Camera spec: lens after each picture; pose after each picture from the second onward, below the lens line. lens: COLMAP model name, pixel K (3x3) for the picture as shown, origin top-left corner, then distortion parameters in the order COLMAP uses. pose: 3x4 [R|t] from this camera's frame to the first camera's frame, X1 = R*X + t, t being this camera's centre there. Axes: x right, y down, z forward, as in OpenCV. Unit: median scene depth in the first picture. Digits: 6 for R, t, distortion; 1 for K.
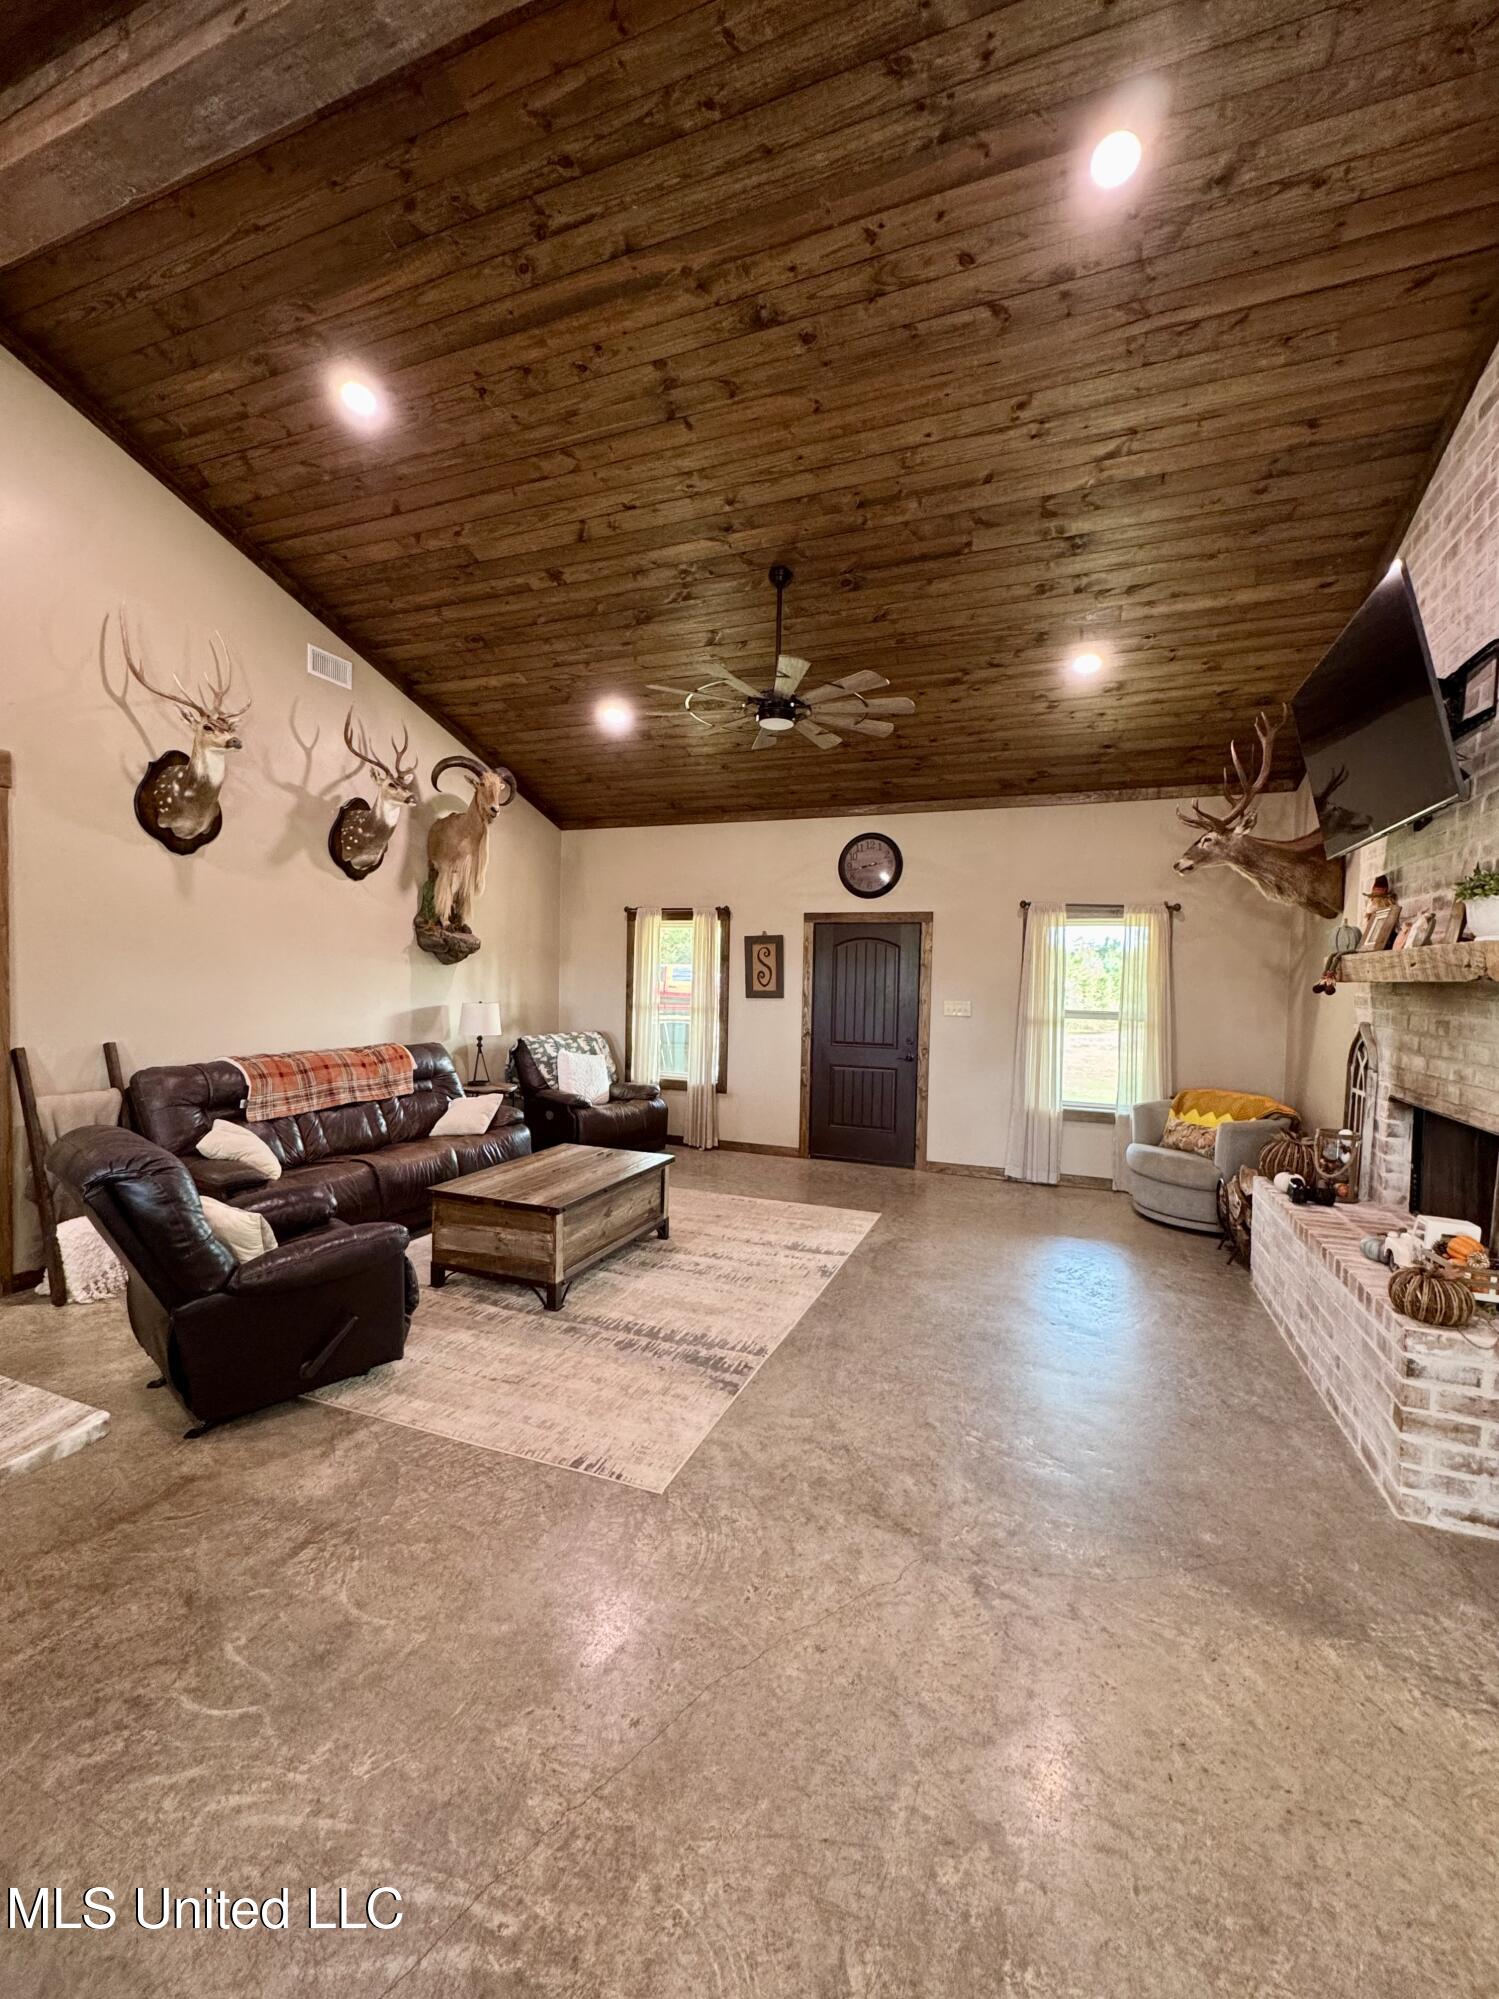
lens RADIAL K [[801.4, 0, 750.5], [0, 801.4, 998.3], [0, 0, 1]] dist [-0.003976, 0.000665]
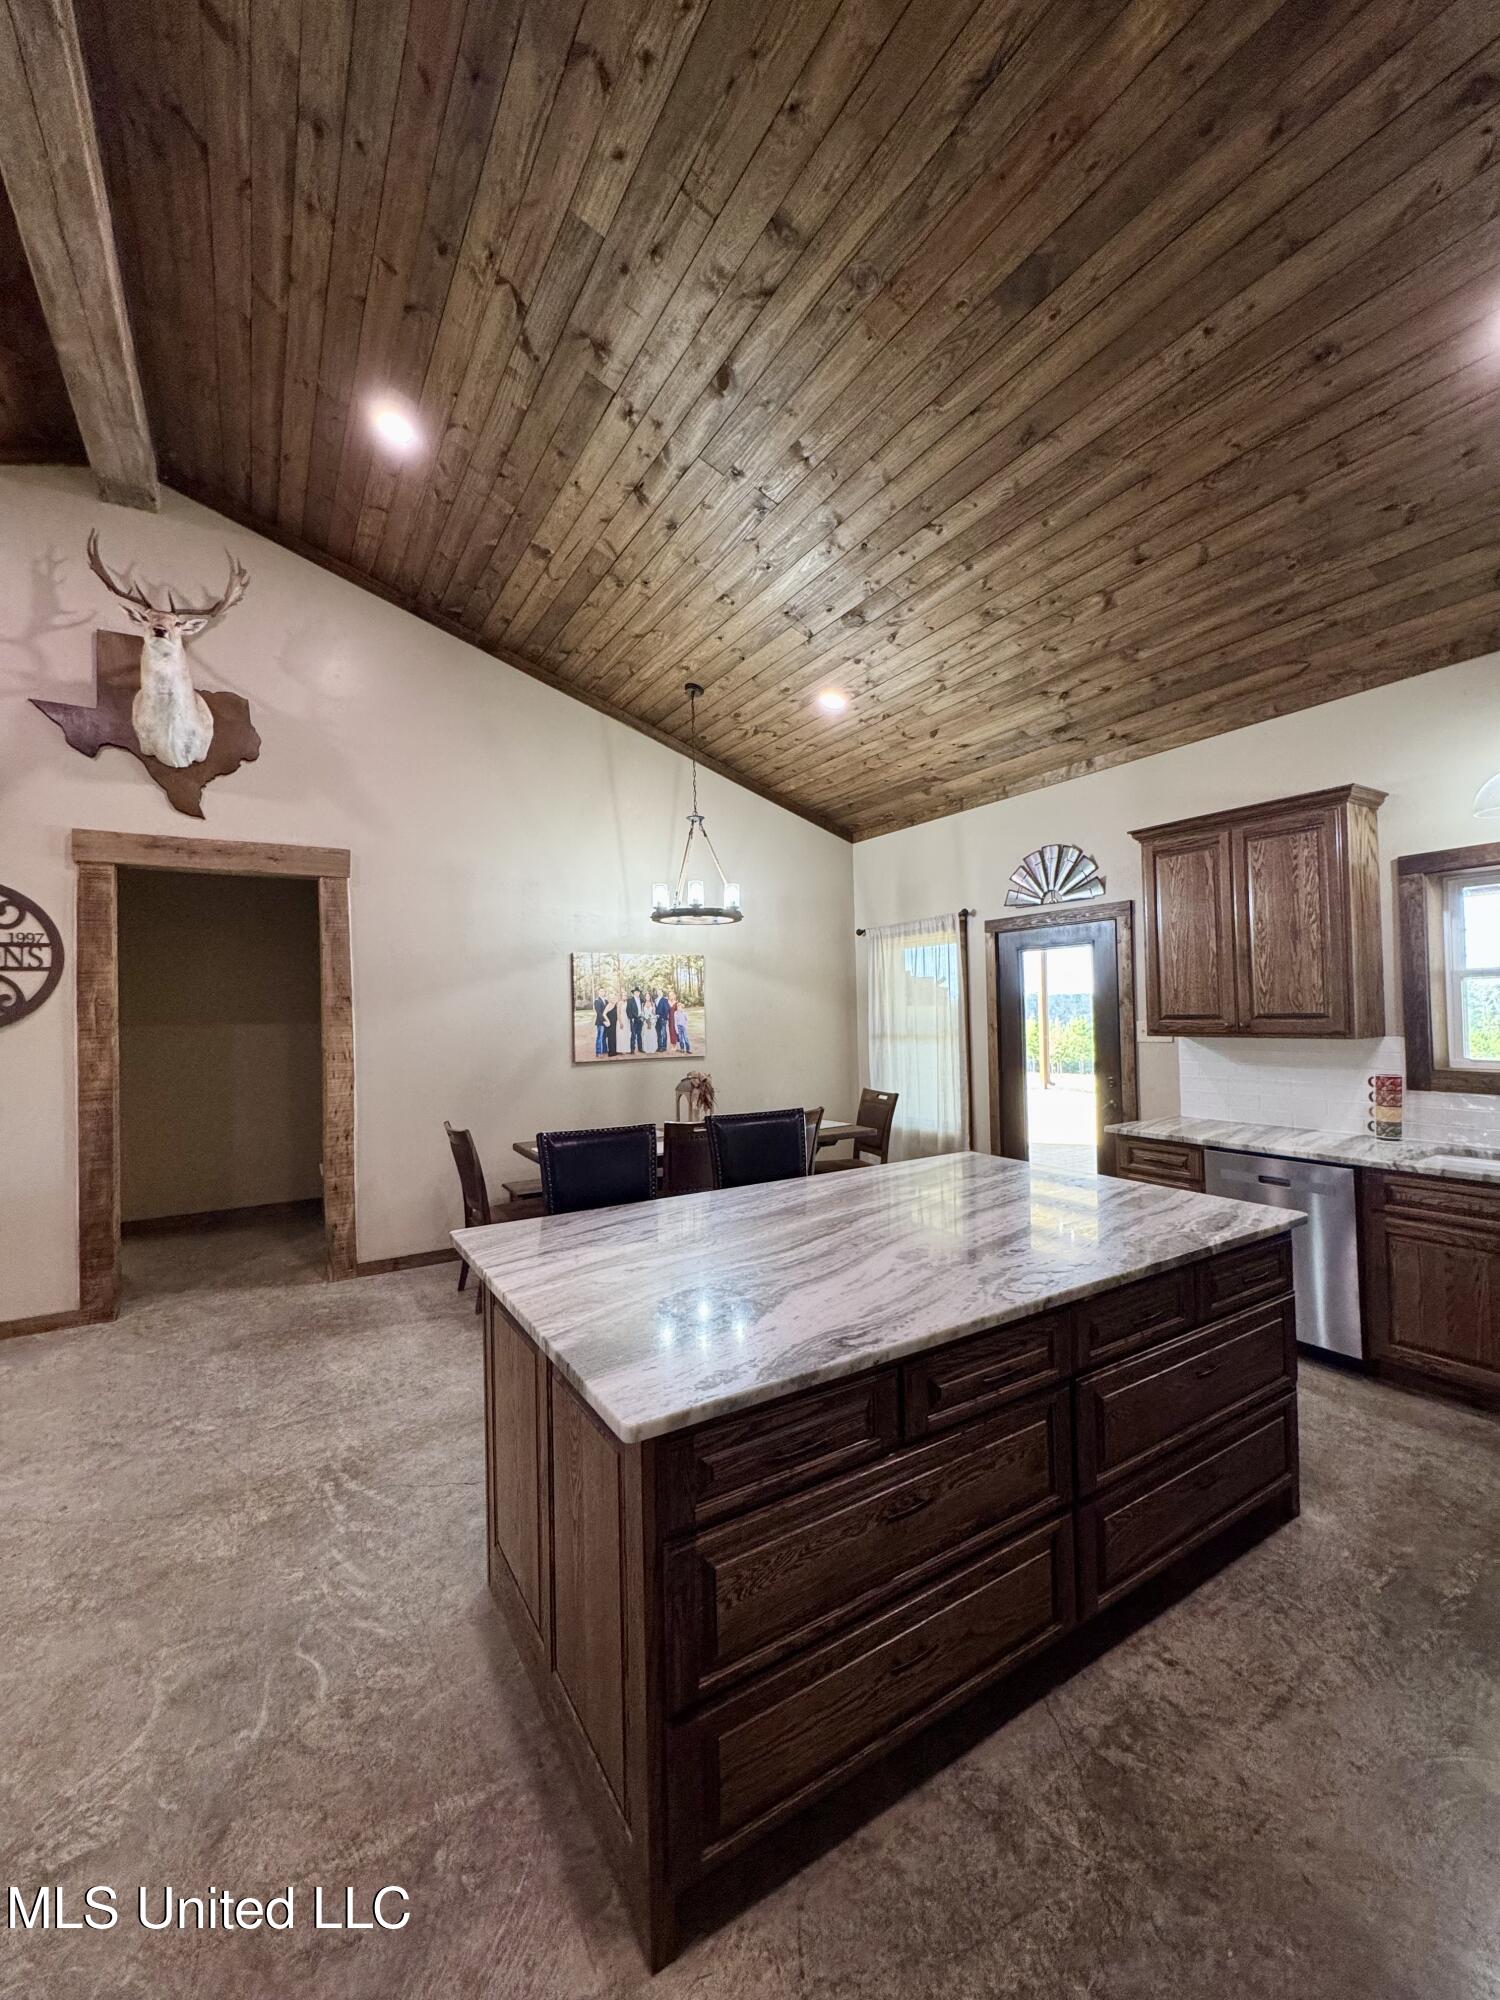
lens RADIAL K [[801.8, 0, 750.1], [0, 801.8, 998.8], [0, 0, 1]] dist [-0.003976, 0.000665]
pose [[-0.796649, 0.007697, 0.604394, -0.931182], [0.023858, 0.999540, 0.018717, -0.025592], [-0.603972, 0.029331, -0.796466, 0.757625]]
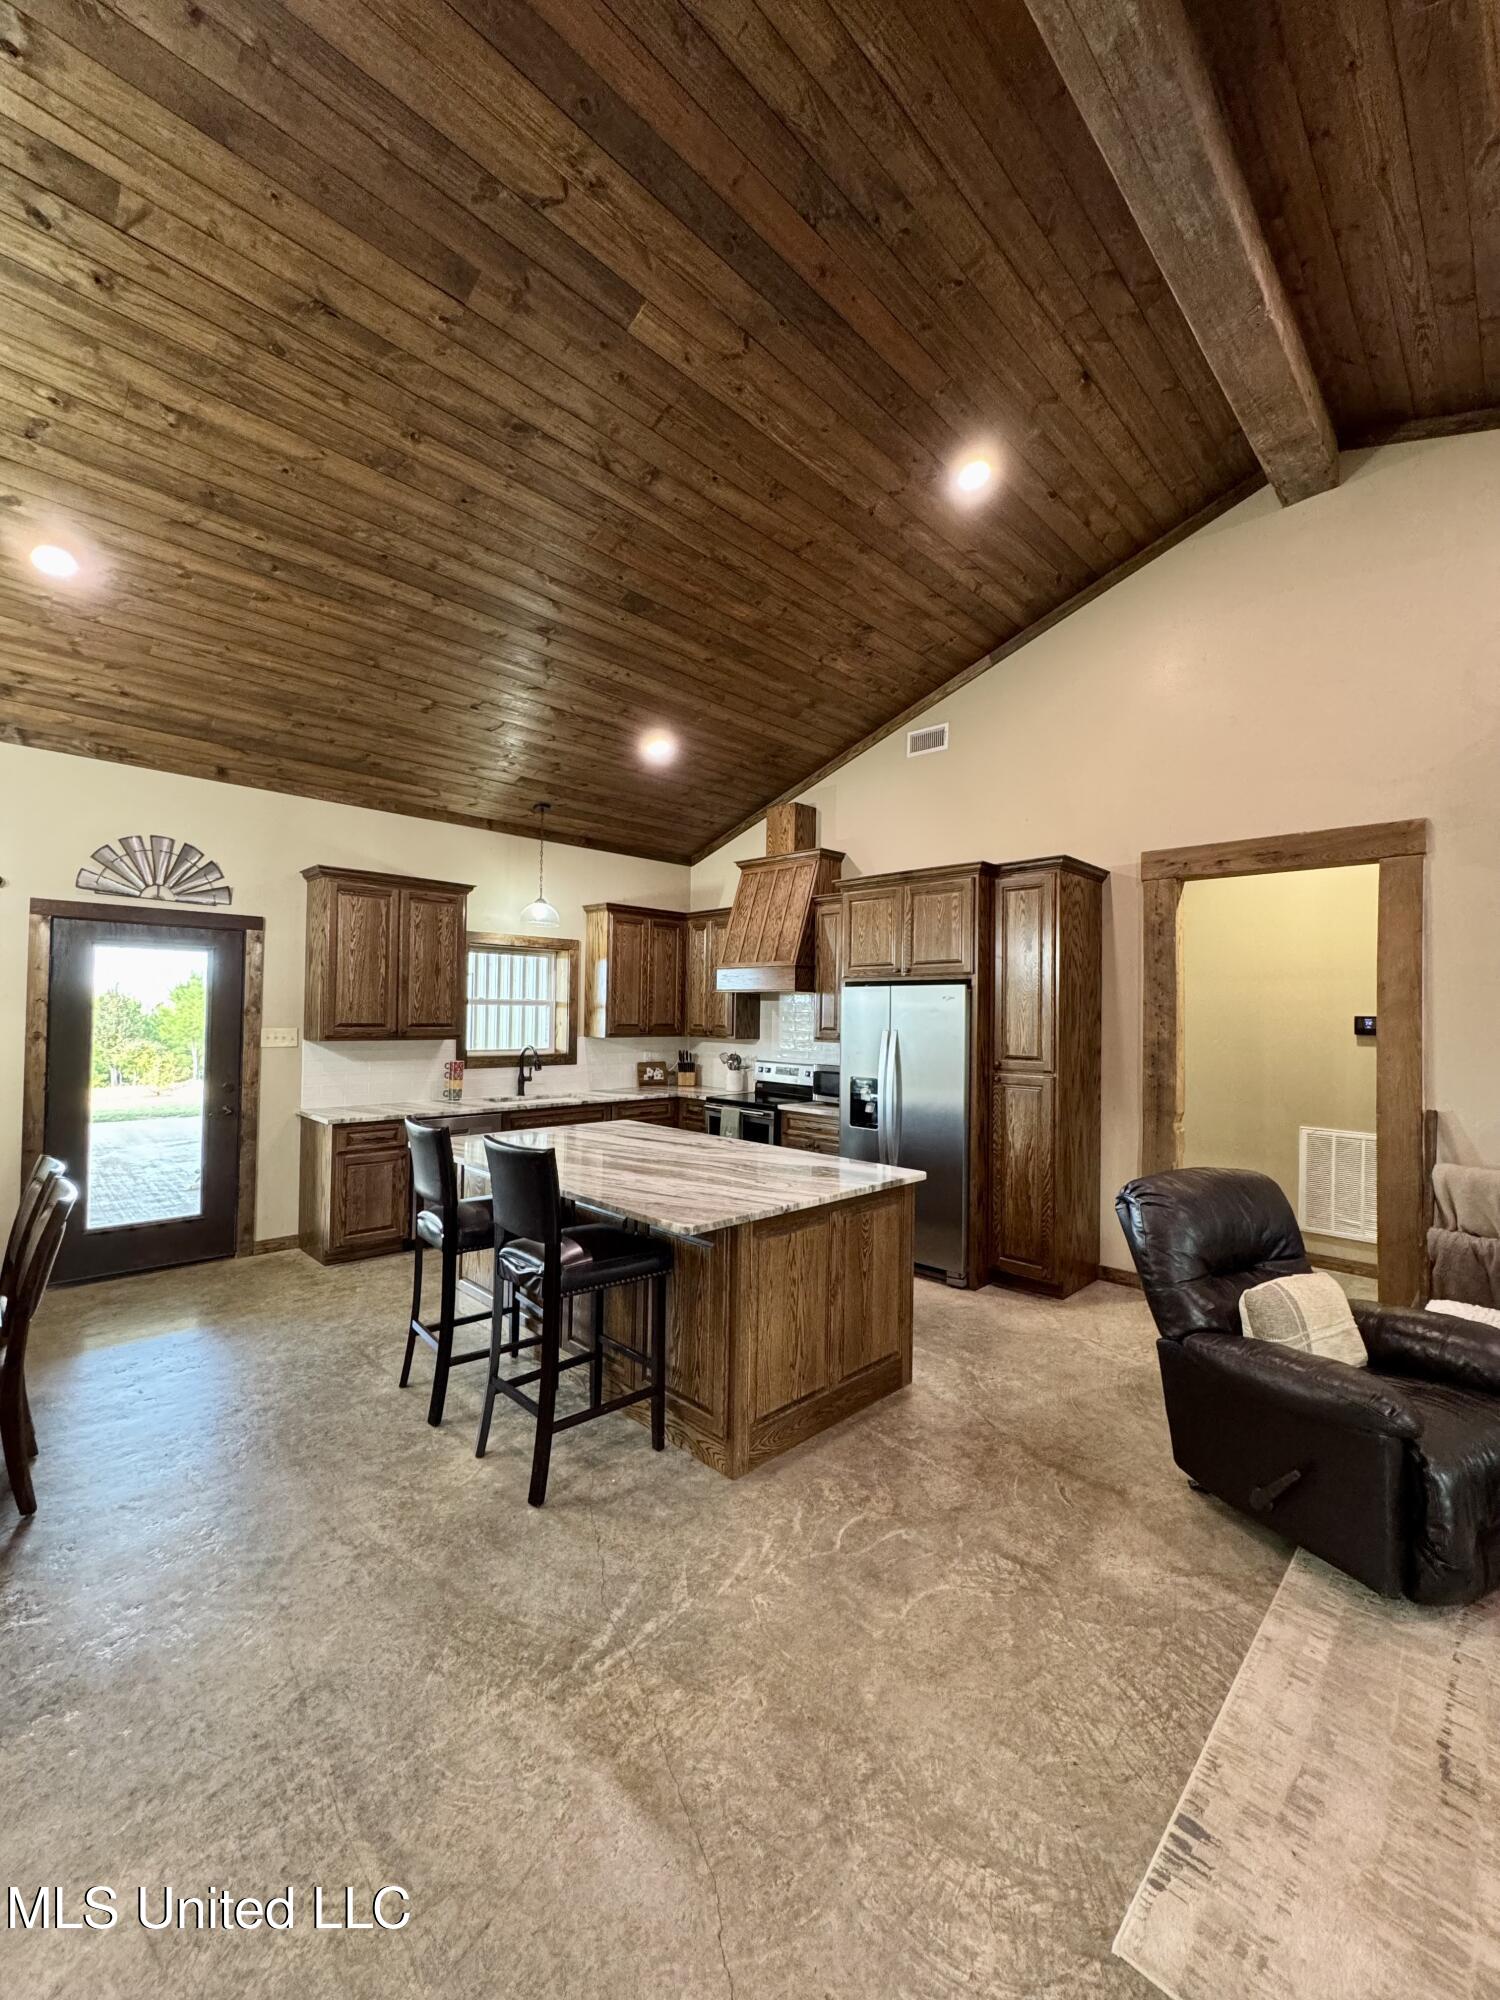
lens RADIAL K [[801.8, 0, 755.4], [0, 801.8, 997.9], [0, 0, 1]] dist [-0.003976, 0.000665]
pose [[-0.400550, -0.045618, -0.915139, 0.379700], [-0.050428, 0.998344, -0.027693, -0.007377], [0.914886, 0.035056, -0.402187, 0.708044]]
